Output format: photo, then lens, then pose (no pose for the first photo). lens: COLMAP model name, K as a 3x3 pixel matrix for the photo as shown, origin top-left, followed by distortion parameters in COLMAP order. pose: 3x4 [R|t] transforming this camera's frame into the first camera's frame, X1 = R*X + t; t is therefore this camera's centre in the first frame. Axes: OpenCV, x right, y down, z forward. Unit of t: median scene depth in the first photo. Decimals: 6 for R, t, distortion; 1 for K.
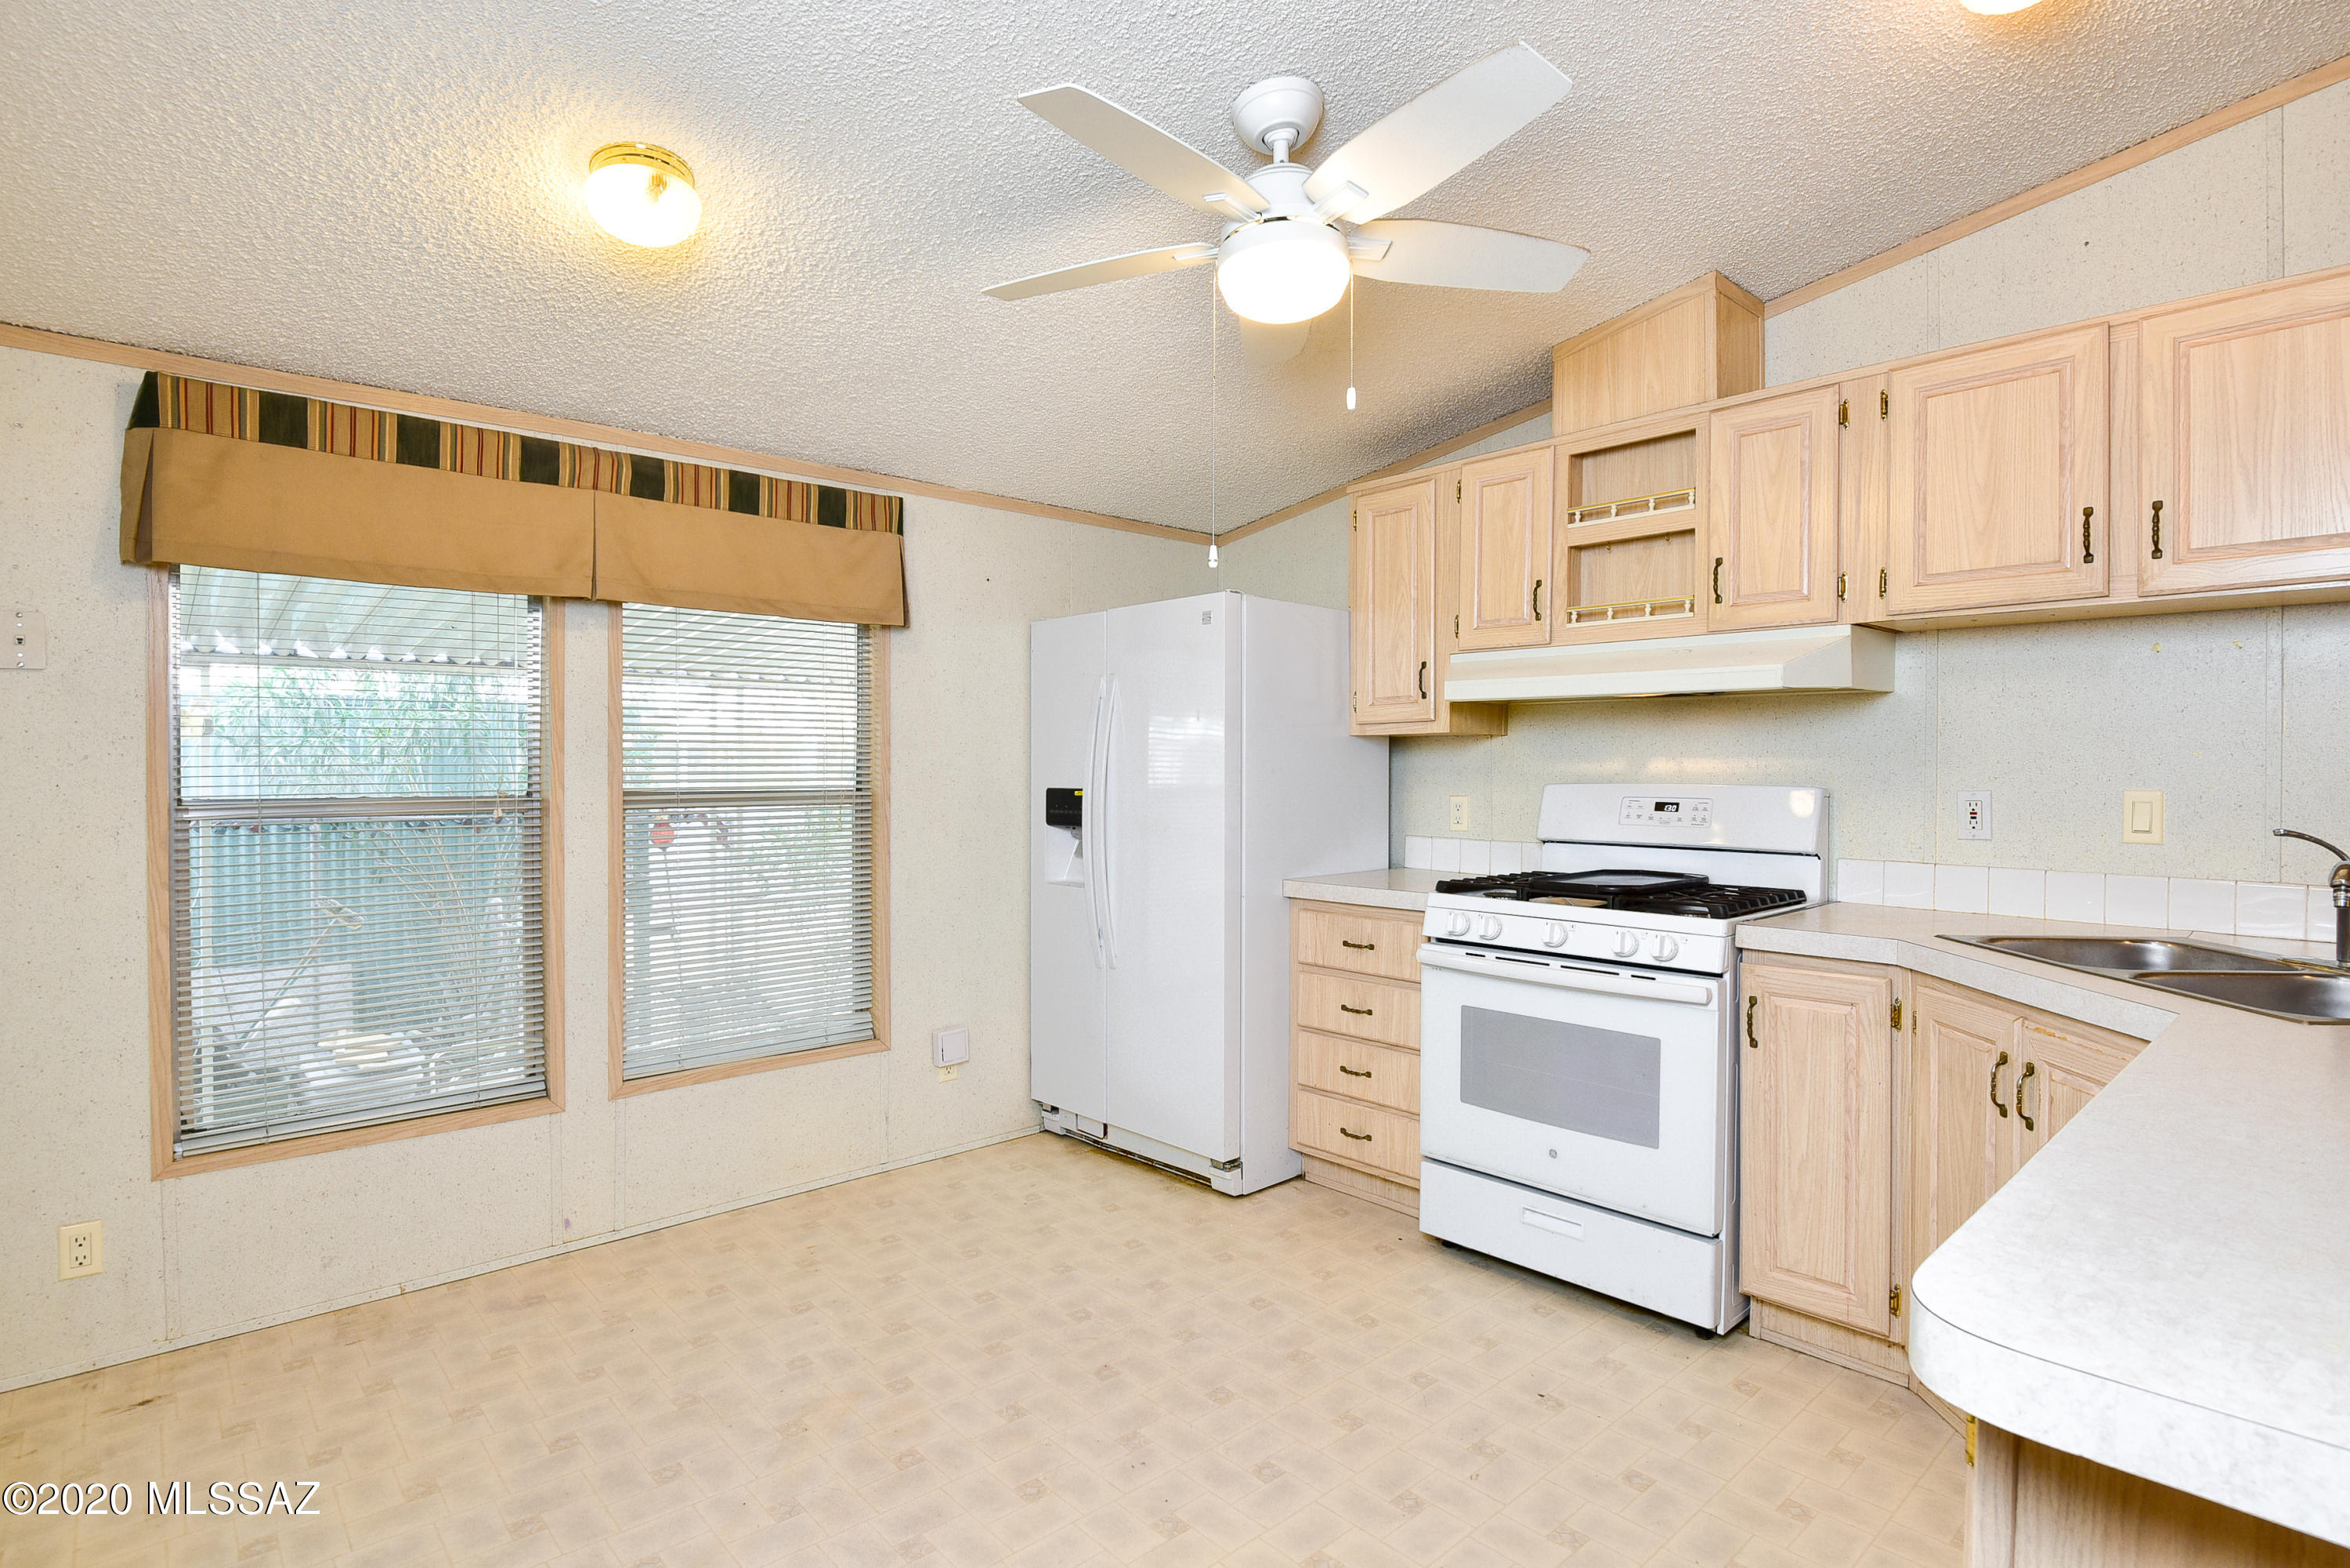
lens RADIAL K [[1189.9, 0, 1194.8], [0, 1189.9, 784.4], [0, 0, 1]] dist [-0.015015, -0.007992]
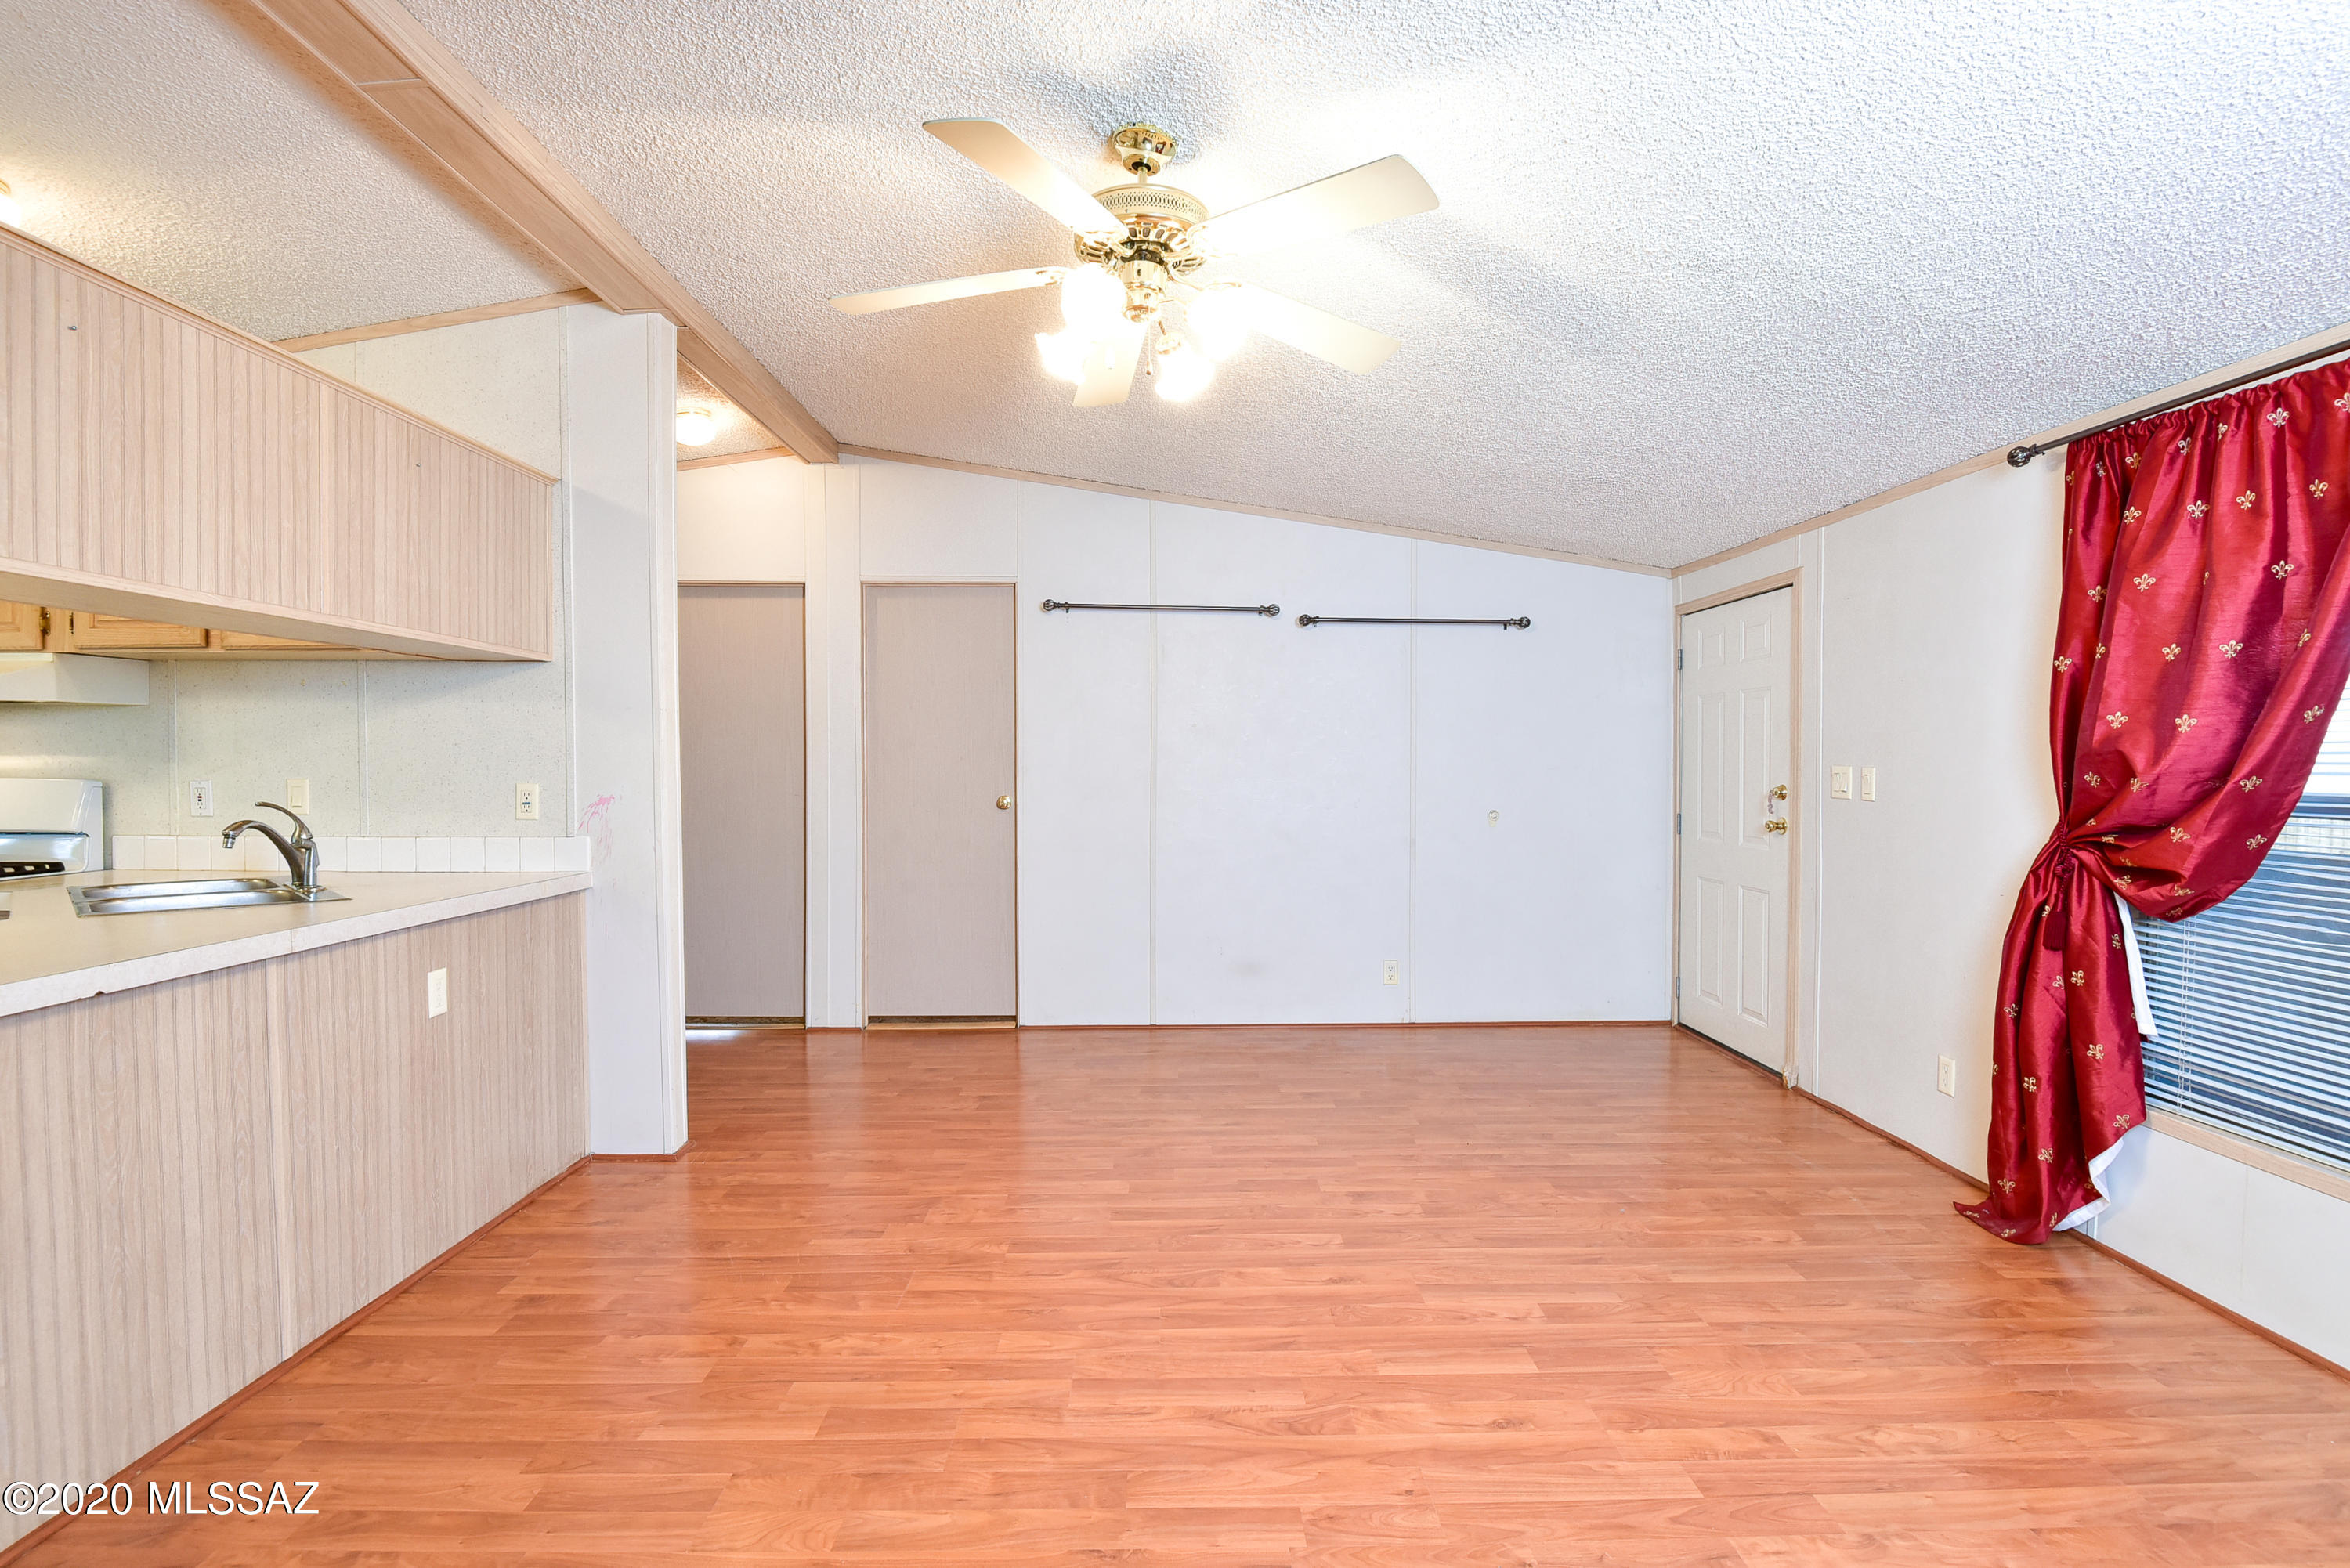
lens RADIAL K [[1090.6, 0, 1174.4], [0, 1090.6, 786.5], [0, 0, 1]] dist [-0.008031, -0.010605]
pose [[0.673666, -0.015186, 0.738880, 0.457608], [0.009791, 0.999885, 0.011623, 0.005638], [-0.738971, -0.000596, 0.673737, -0.583478]]
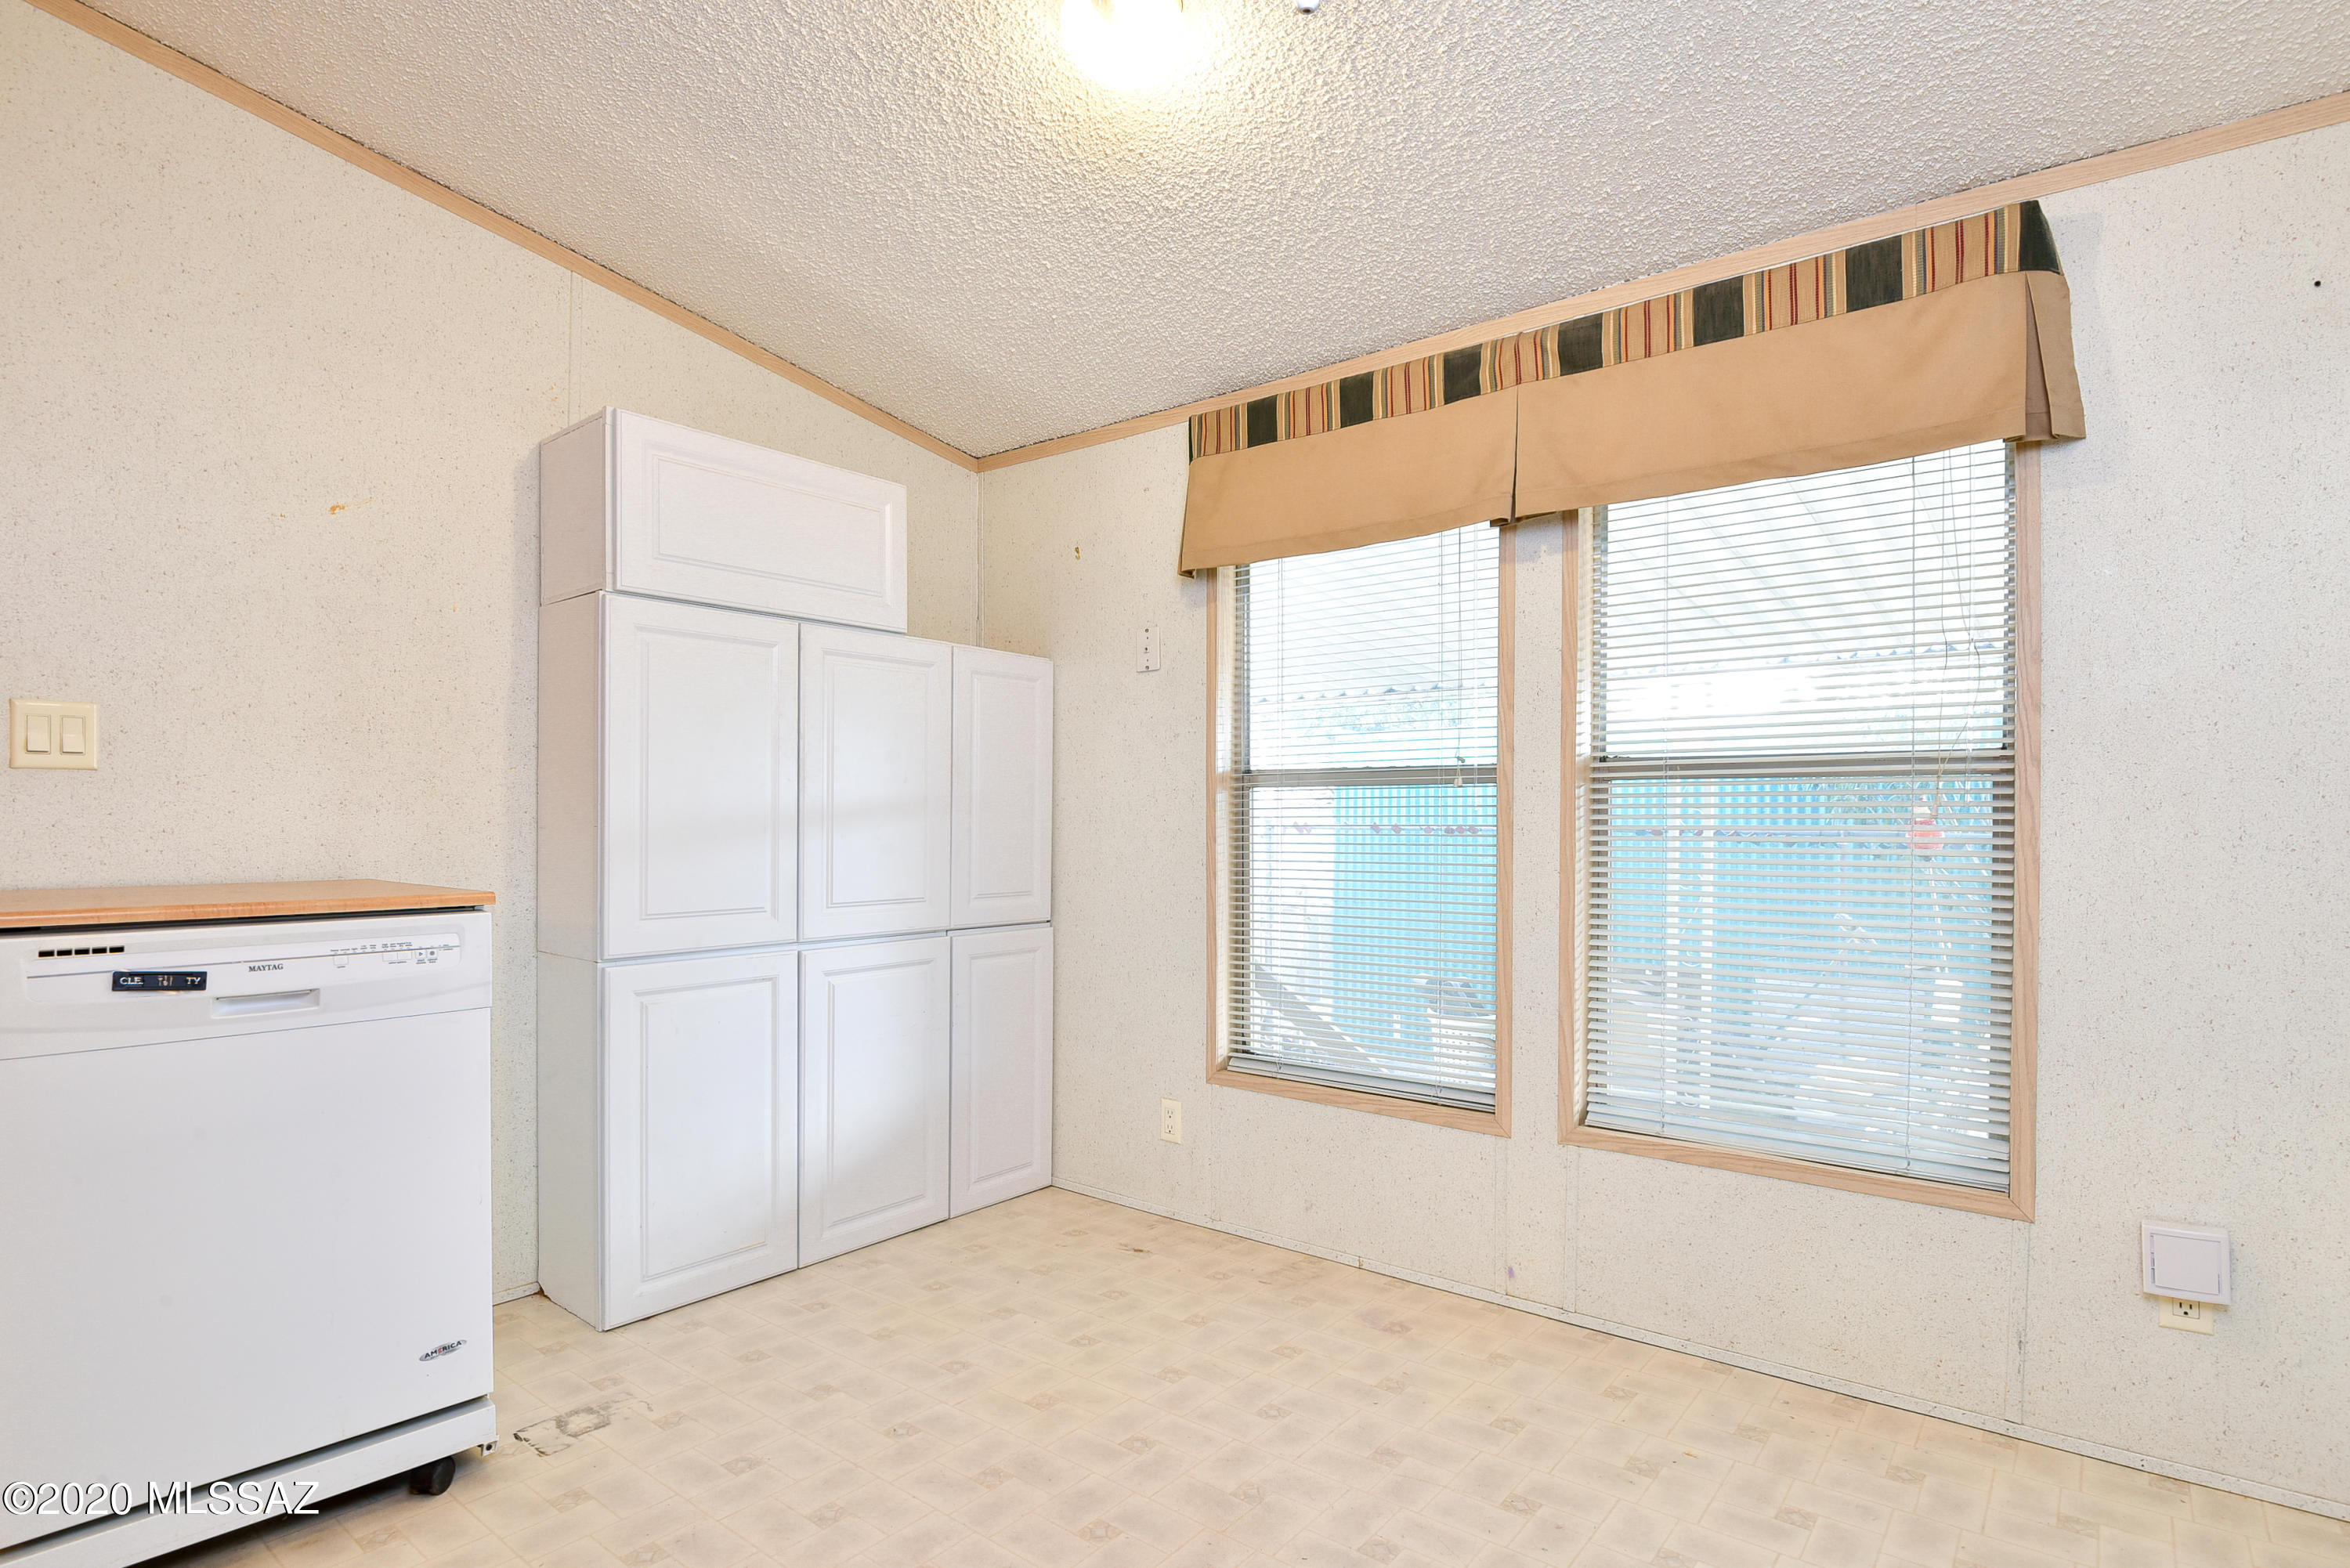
lens RADIAL K [[1201.8, 0, 1169.8], [0, 1201.8, 821.6], [0, 0, 1]] dist [-0.005581, -0.012687]
pose [[0.139175, 0.004327, -0.990258, 0.282061], [-0.015069, 0.999884, 0.002252, 0.054705], [0.990153, 0.014609, 0.139224, 0.650395]]
